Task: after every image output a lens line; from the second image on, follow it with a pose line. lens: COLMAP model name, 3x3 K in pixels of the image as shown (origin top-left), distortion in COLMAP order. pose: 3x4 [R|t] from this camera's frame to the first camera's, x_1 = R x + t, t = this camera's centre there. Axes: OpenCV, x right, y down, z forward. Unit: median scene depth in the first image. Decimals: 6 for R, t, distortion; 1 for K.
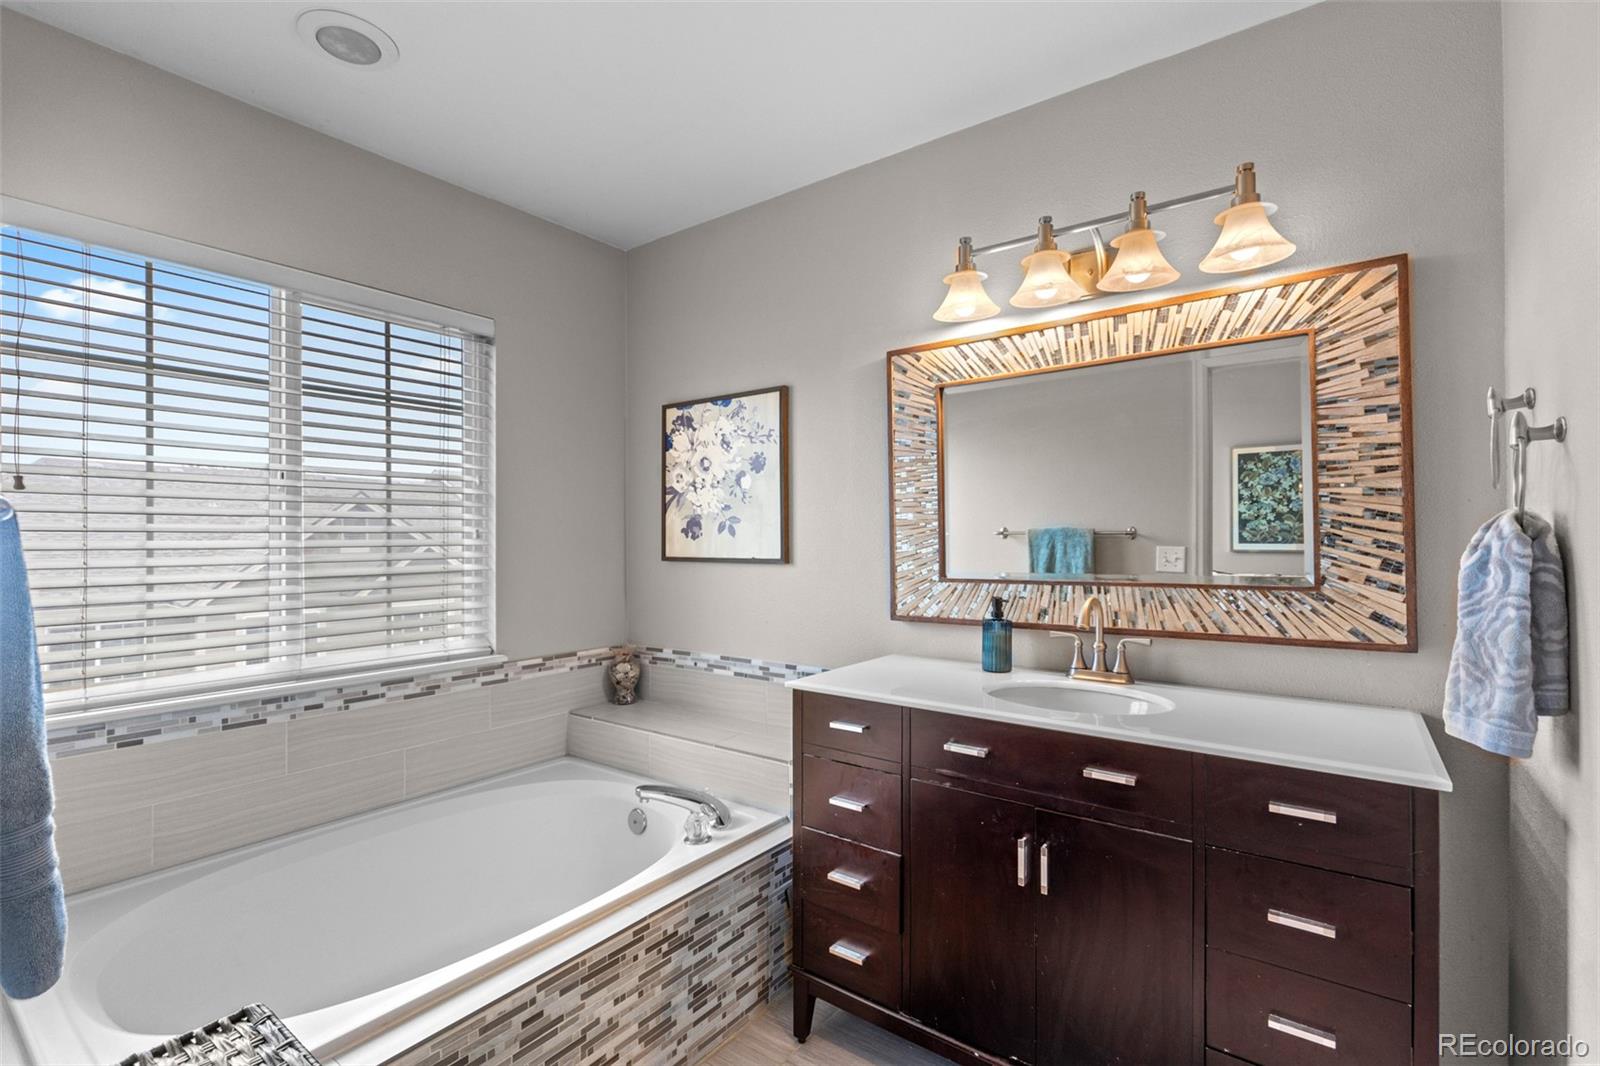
lens RADIAL K [[724.2, 0, 803.3], [0, 724.2, 537.1], [0, 0, 1]] dist [0.011778, -0.001953]
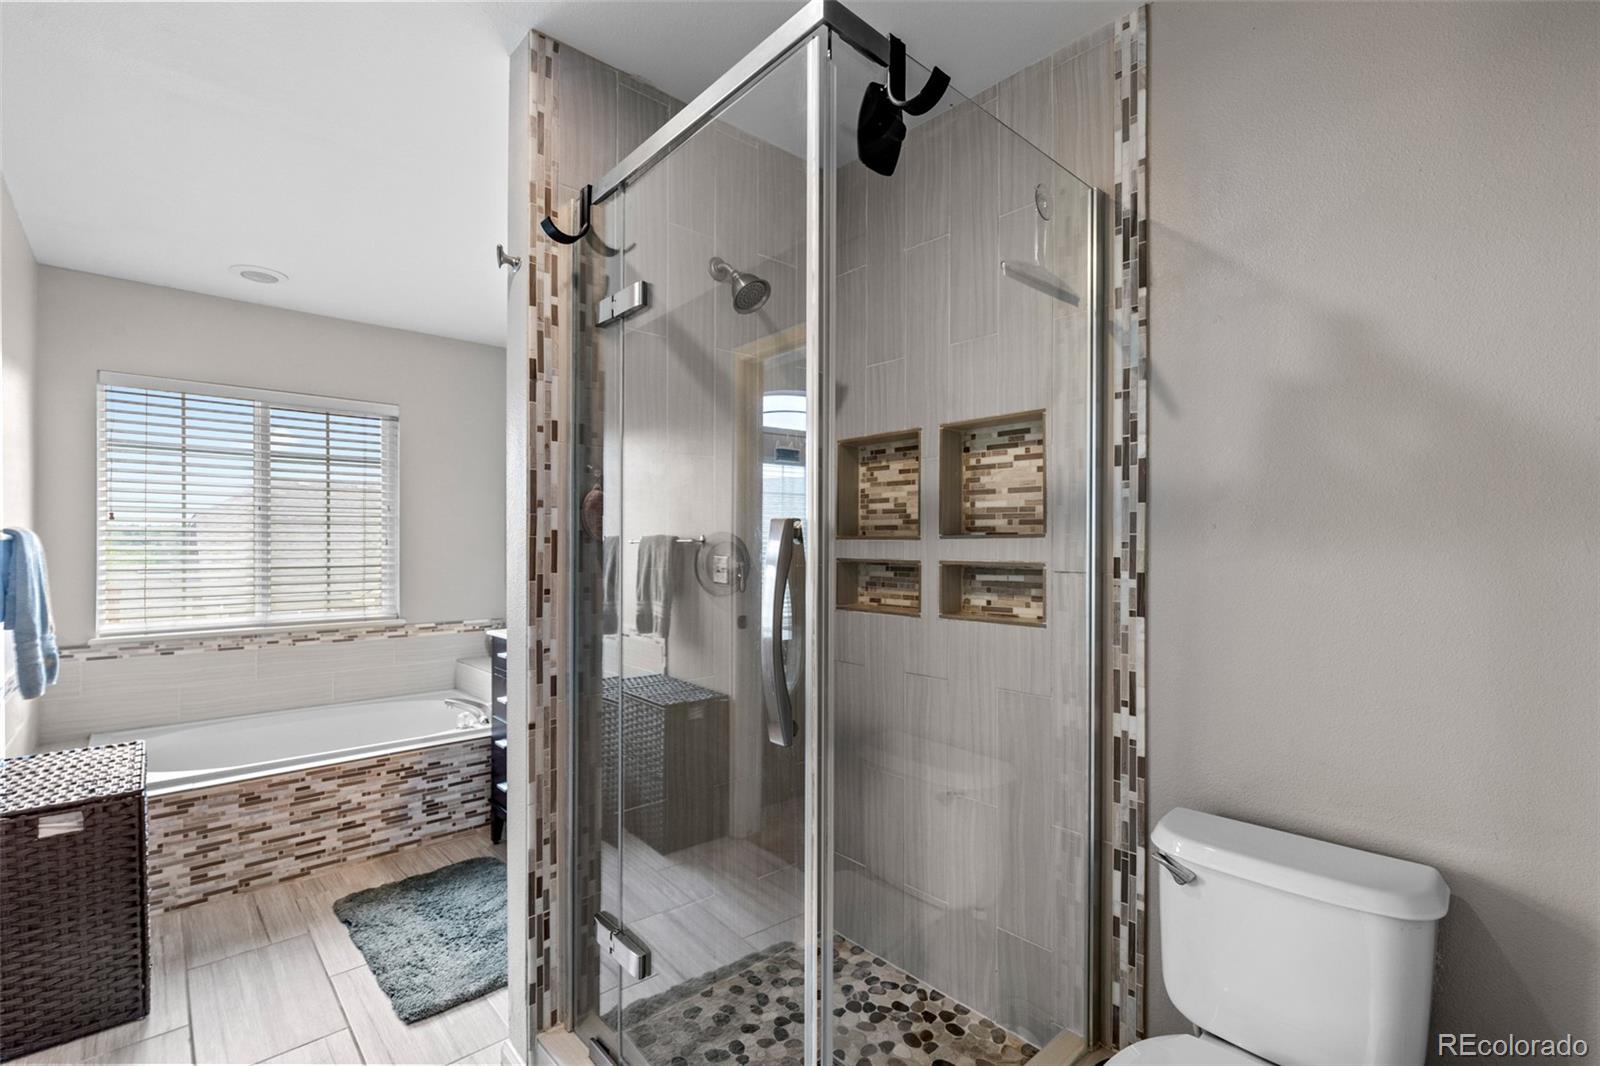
lens RADIAL K [[724.2, 0, 813.0], [0, 724.2, 543.7], [0, 0, 1]] dist [0.011778, -0.001953]
pose [[0.981613, 0.002558, -0.190865, 1.056502], [-0.003087, 0.999992, -0.002473, -0.000480], [0.190857, 0.003017, 0.981613, -0.524685]]
